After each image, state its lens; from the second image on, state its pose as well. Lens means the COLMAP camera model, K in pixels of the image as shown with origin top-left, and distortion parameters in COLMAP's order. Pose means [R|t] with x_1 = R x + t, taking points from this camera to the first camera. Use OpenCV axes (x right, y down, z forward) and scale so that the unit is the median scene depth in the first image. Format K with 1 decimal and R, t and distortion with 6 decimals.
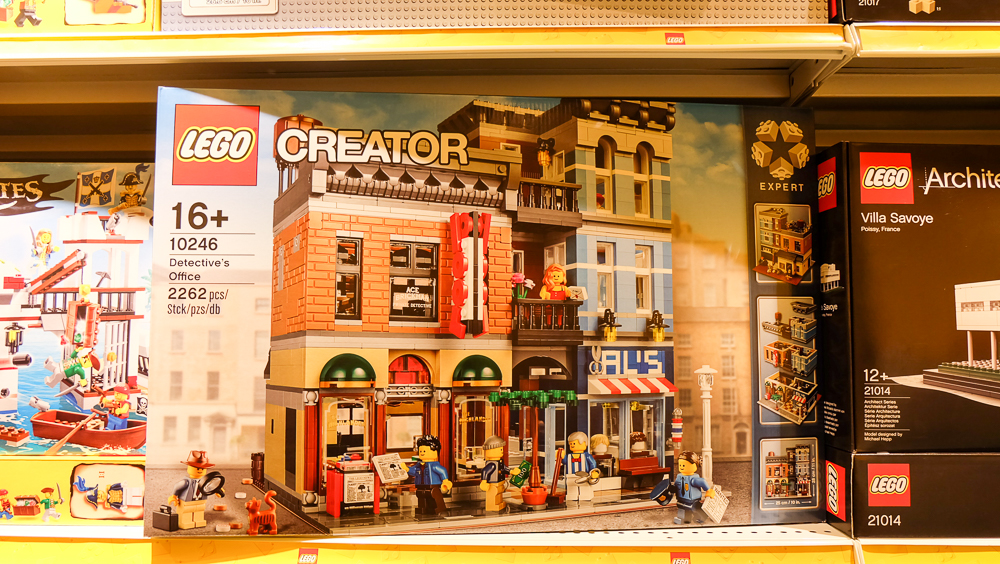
lens RADIAL K [[684.2, 0, 497.4], [0, 684.2, 282.9], [0, 0, 1]] dist [-0.013545, 0.013521]
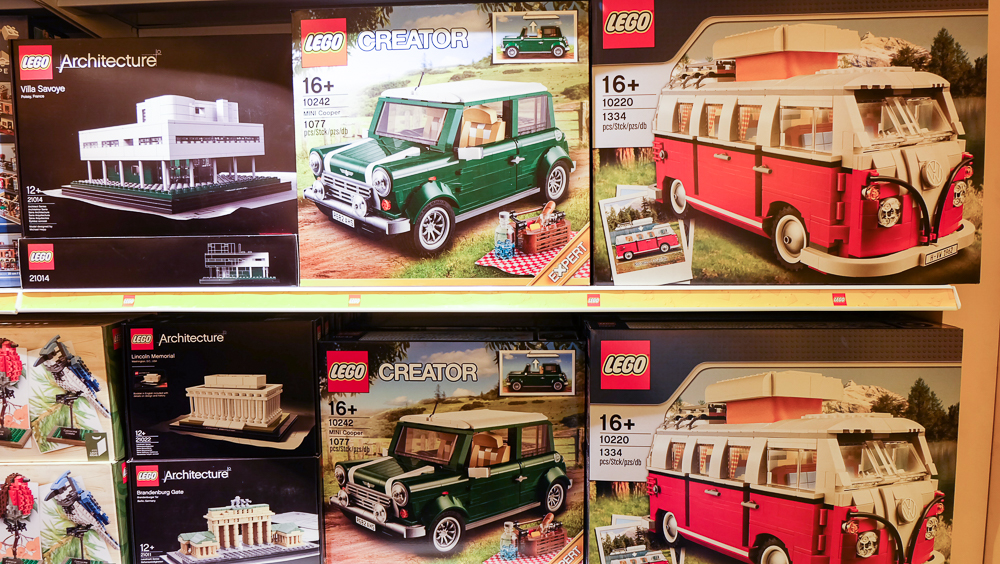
lens RADIAL K [[684.2, 0, 499.9], [0, 684.2, 278.0], [0, 0, 1]] dist [-0.013545, 0.013521]
pose [[0.998098, -0.014918, -0.059808, 1.716012], [0.022950, 0.990451, 0.135945, 0.145332], [0.057208, -0.137059, 0.988909, -0.542264]]
